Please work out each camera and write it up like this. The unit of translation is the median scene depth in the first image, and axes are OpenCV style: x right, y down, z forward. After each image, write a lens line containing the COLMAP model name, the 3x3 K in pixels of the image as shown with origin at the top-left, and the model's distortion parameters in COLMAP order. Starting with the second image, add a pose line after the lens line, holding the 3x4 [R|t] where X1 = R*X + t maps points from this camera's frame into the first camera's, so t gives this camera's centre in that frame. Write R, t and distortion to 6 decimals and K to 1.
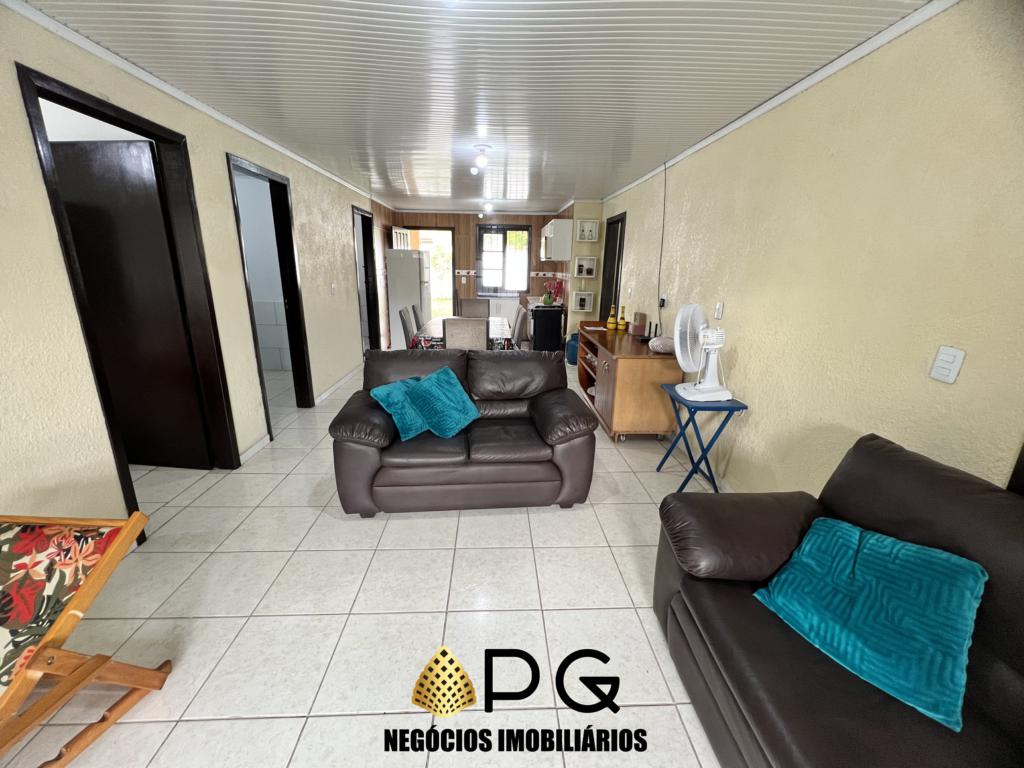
lens RADIAL K [[414.0, 0, 507.5], [0, 414.0, 380.4], [0, 0, 1]] dist [0.002516, 0.000058]
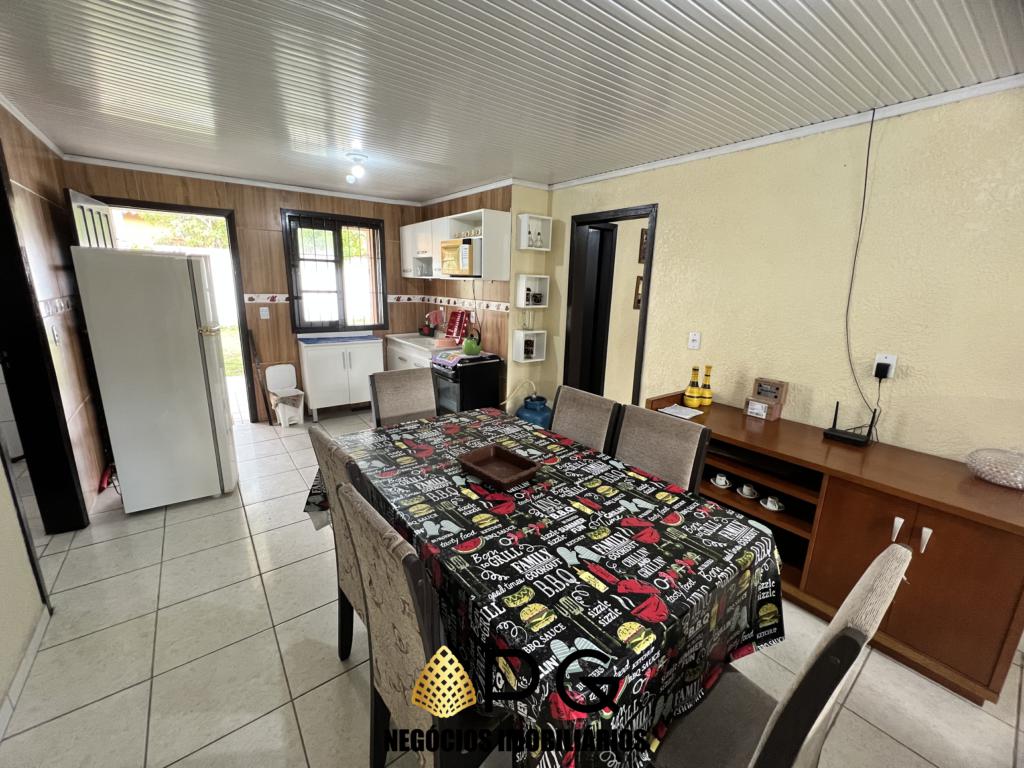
lens RADIAL K [[414.0, 0, 512.0], [0, 414.0, 384.7], [0, 0, 1]] dist [0.002516, 0.000058]
pose [[0.820570, -0.133828, 0.555658, -0.158506], [0.142636, 0.989389, 0.027652, -0.123466], [-0.553462, 0.056566, 0.830951, 0.399340]]
